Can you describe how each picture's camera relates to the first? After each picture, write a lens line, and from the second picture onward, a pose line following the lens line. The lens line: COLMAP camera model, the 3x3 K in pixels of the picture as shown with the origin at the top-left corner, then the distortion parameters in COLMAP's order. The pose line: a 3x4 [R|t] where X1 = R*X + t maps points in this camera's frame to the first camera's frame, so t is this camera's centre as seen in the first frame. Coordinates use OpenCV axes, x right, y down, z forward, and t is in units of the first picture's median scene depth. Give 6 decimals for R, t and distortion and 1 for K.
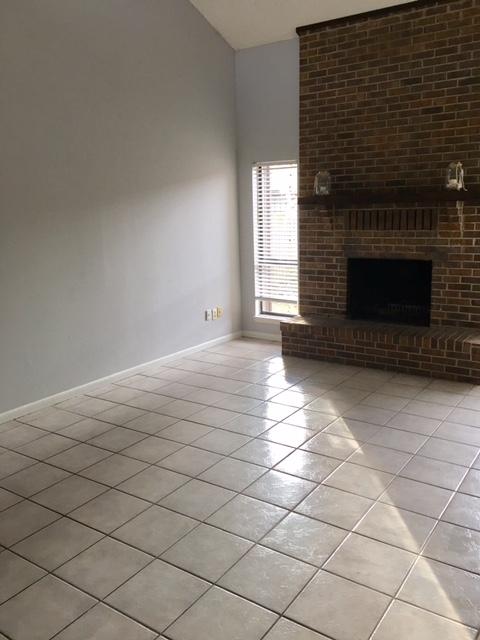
lens RADIAL K [[546.4, 0, 241.0], [0, 546.4, 309.8], [0, 0, 1]] dist [0.075351, -0.115119]
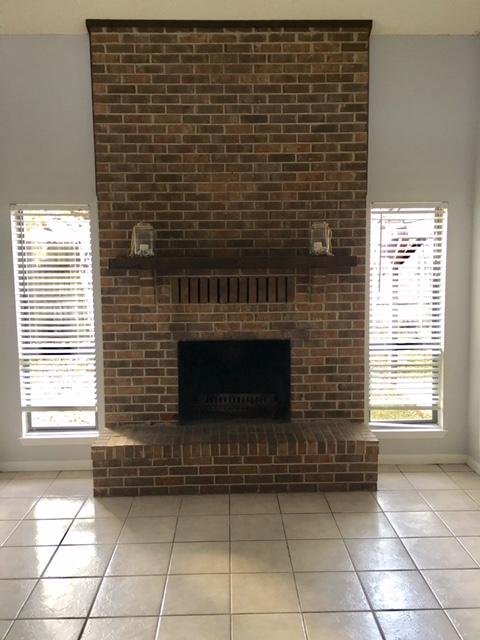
lens RADIAL K [[546.4, 0, 241.8], [0, 546.4, 310.1], [0, 0, 1]] dist [0.075351, -0.115119]
pose [[0.806442, -0.042535, 0.589782, -0.174573], [0.099320, 0.992983, -0.064191, -0.084913], [-0.582913, 0.110343, 0.805007, 0.377934]]
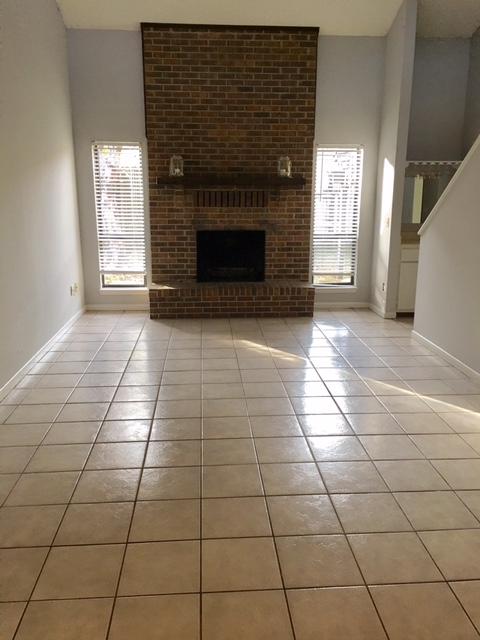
lens RADIAL K [[546.4, 0, 238.3], [0, 546.4, 317.8], [0, 0, 1]] dist [0.075351, -0.115119]
pose [[0.779963, -0.117889, 0.614622, -0.516835], [0.092277, 0.993027, 0.073370, 0.015582], [-0.618986, -0.000511, 0.785402, 0.007556]]
